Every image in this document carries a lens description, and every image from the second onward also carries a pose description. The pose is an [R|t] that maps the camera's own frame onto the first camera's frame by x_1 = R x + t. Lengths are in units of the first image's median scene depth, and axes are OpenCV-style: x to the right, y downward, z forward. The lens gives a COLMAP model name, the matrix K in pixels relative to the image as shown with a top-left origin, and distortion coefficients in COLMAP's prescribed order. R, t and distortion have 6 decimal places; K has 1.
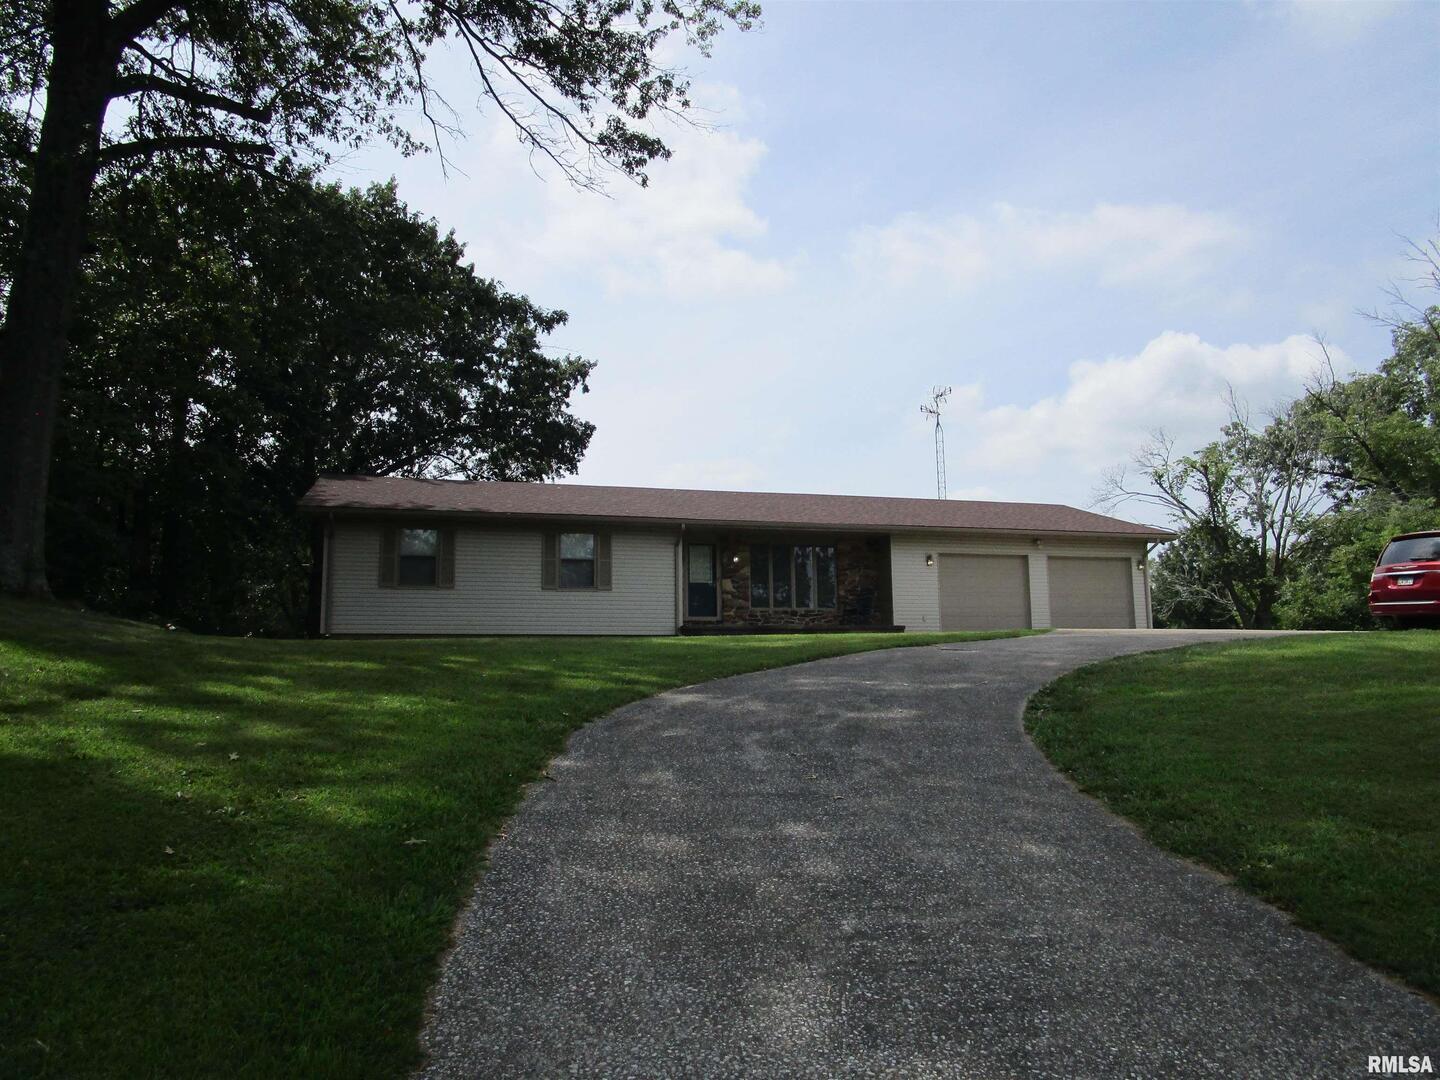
lens RADIAL K [[994.0, 0, 719.5], [0, 994.0, 538.6], [0, 0, 1]] dist [0.001150, -0.000111]
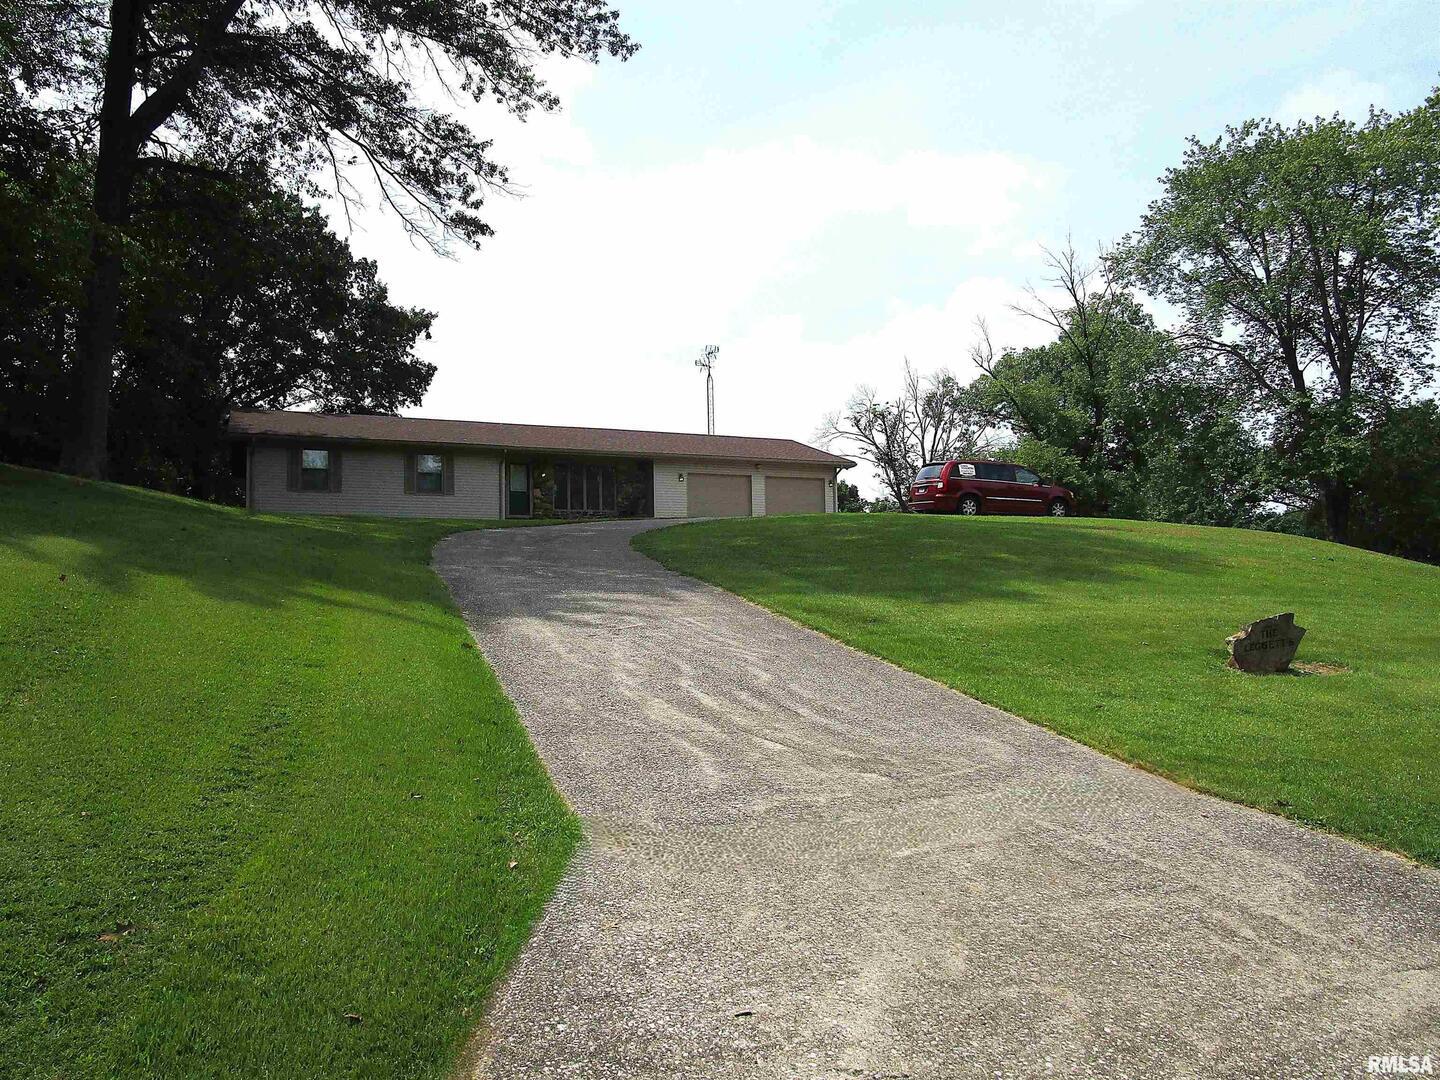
lens RADIAL K [[1007.0, 0, 720.1], [0, 1007.0, 537.6], [0, 0, 1]] dist [-0.025968, 0.000202]
pose [[0.987122, 0.003500, 0.159928, 0.033287], [-0.015010, 0.997376, 0.070824, 0.004082], [-0.159260, -0.072312, 0.984585, -0.432004]]
